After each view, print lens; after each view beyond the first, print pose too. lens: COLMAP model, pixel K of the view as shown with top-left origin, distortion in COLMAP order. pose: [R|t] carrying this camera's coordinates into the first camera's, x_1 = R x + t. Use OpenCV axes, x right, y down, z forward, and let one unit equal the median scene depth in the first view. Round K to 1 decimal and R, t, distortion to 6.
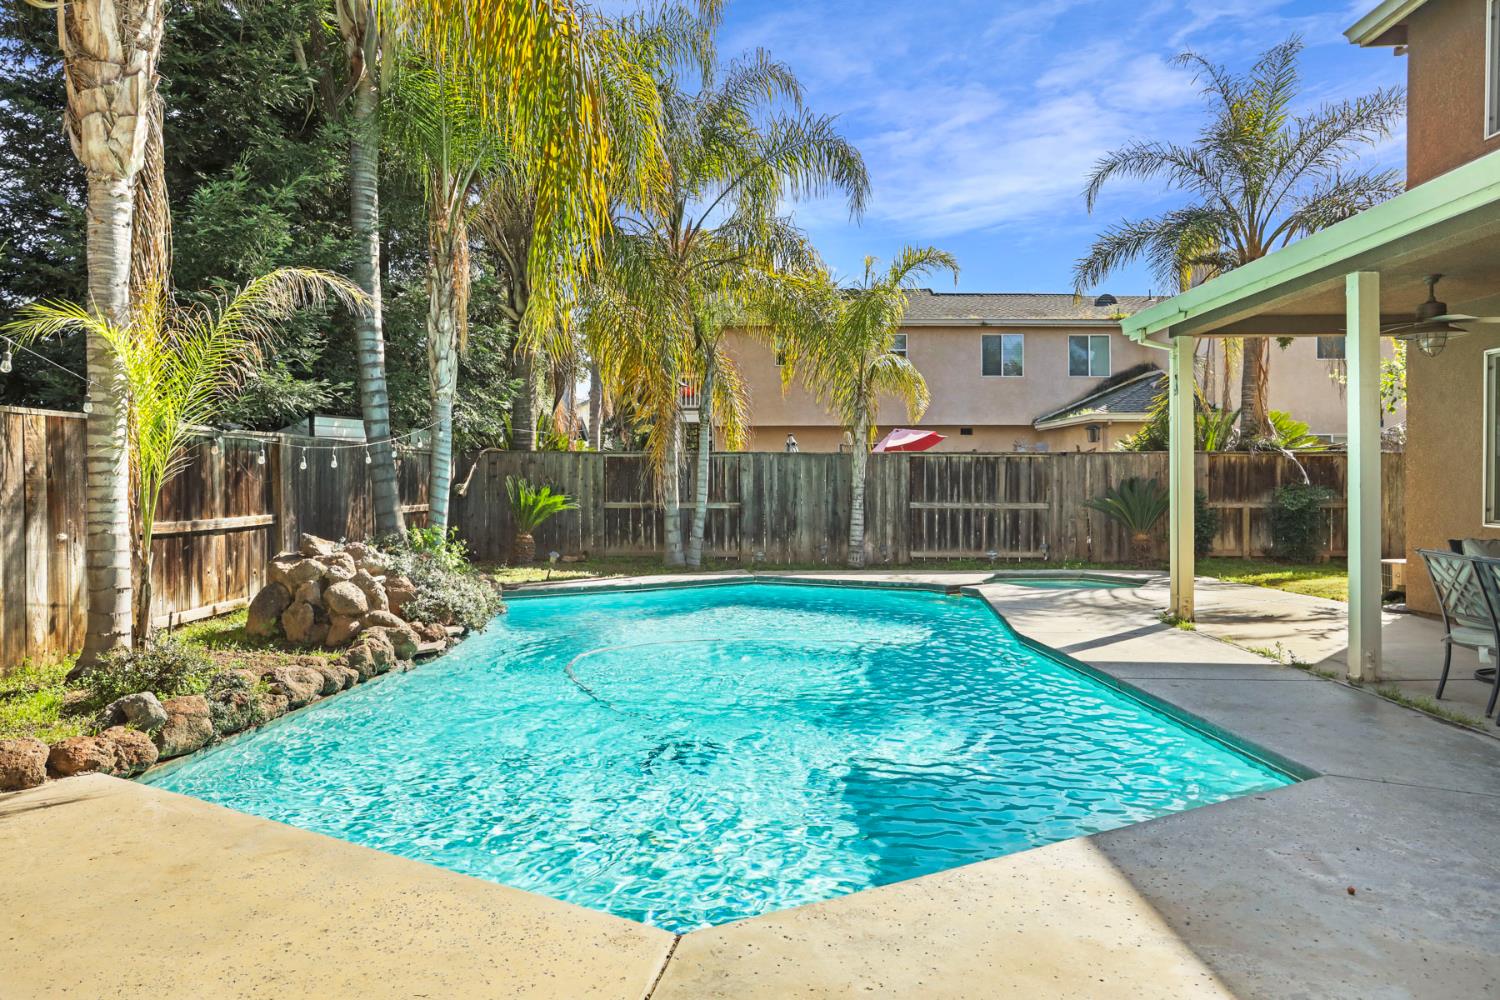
lens RADIAL K [[961.8, 0, 756.7], [0, 961.8, 487.1], [0, 0, 1]] dist [-0.061034, 0.058162]
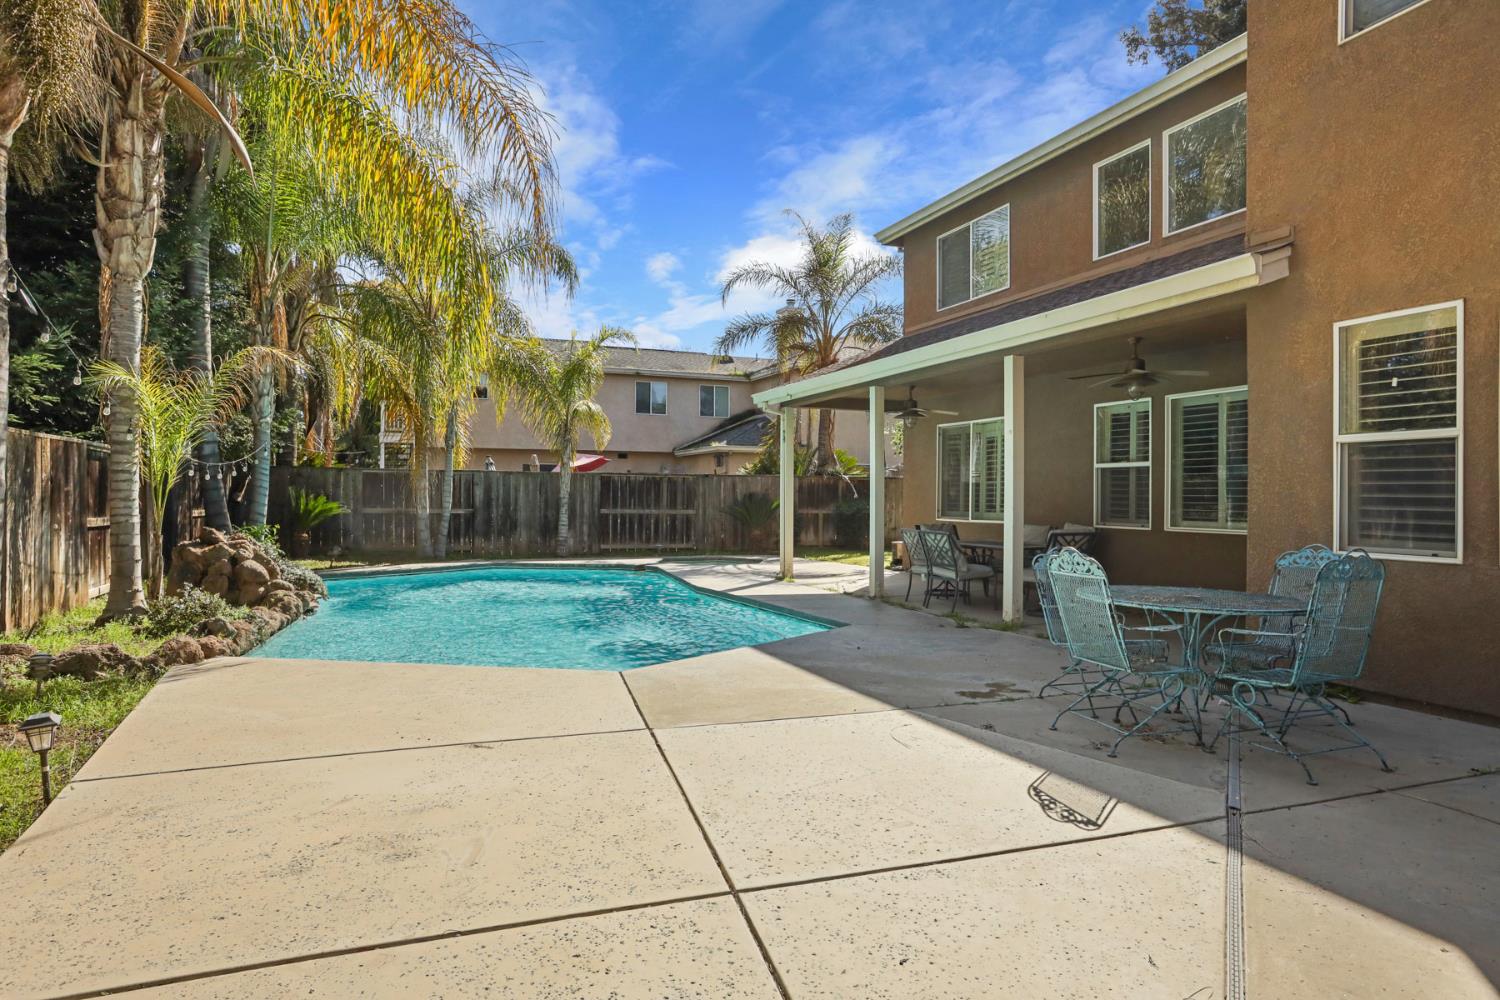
lens RADIAL K [[920.4, 0, 750.0], [0, 920.4, 500.0], [0, 0, 1]] dist [-0.004483, -0.000036]
pose [[0.921023, 0.006068, 0.389462, -0.161683], [-0.005008, 0.999980, -0.003735, 0.006852], [-0.389477, 0.001490, 0.921035, -0.309983]]
